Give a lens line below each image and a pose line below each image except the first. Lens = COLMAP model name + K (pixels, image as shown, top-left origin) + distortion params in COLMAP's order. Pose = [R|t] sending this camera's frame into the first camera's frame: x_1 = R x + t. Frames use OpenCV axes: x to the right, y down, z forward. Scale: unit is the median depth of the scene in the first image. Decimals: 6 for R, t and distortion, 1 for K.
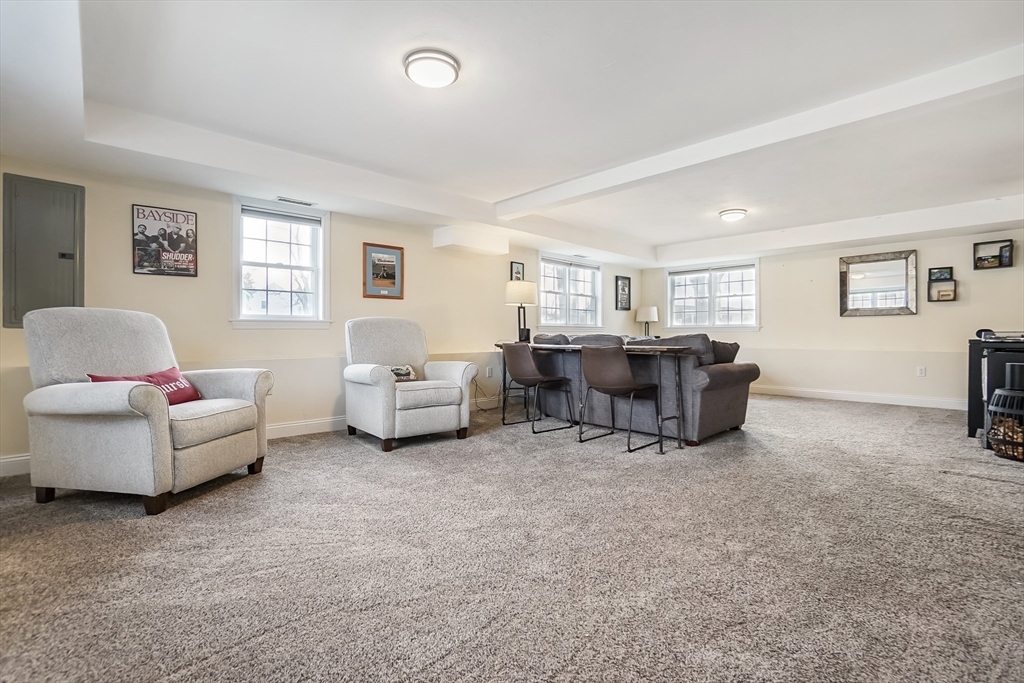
lens RADIAL K [[455.7, 0, 512.0], [0, 455.7, 341.5], [0, 0, 1]] dist [-0.063247, 0.023229]
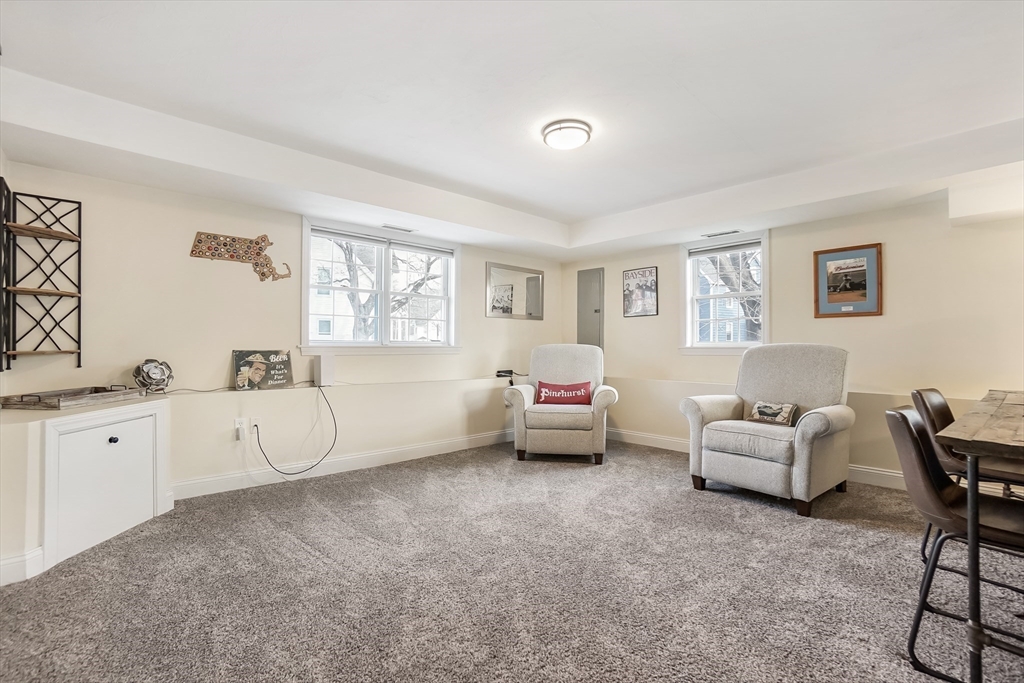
lens RADIAL K [[455.7, 0, 512.0], [0, 455.7, 341.5], [0, 0, 1]] dist [-0.063247, 0.023229]
pose [[-0.012333, -0.007761, -0.999894, 0.600131], [-0.018309, 0.999804, -0.007535, -0.046159], [0.999756, 0.018214, -0.012473, 0.554765]]
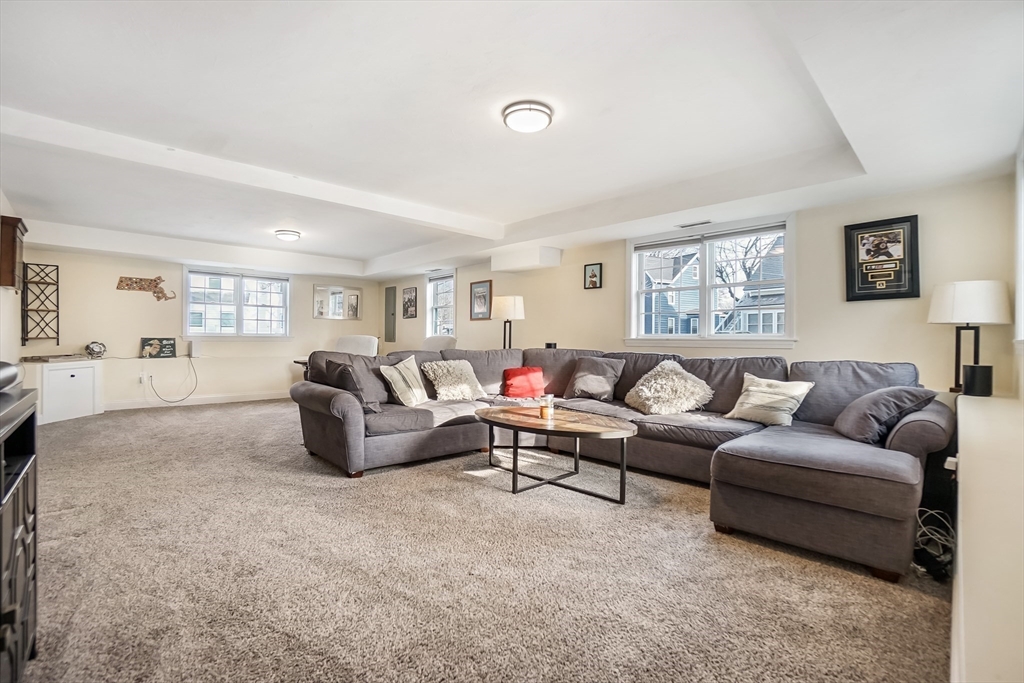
lens RADIAL K [[455.7, 0, 512.0], [0, 455.7, 341.5], [0, 0, 1]] dist [-0.063247, 0.023229]
pose [[0.000746, 0.006983, -0.999975, 1.380185], [-0.021906, 0.999736, 0.006965, -0.053361], [0.999760, 0.021900, 0.000899, 1.380357]]
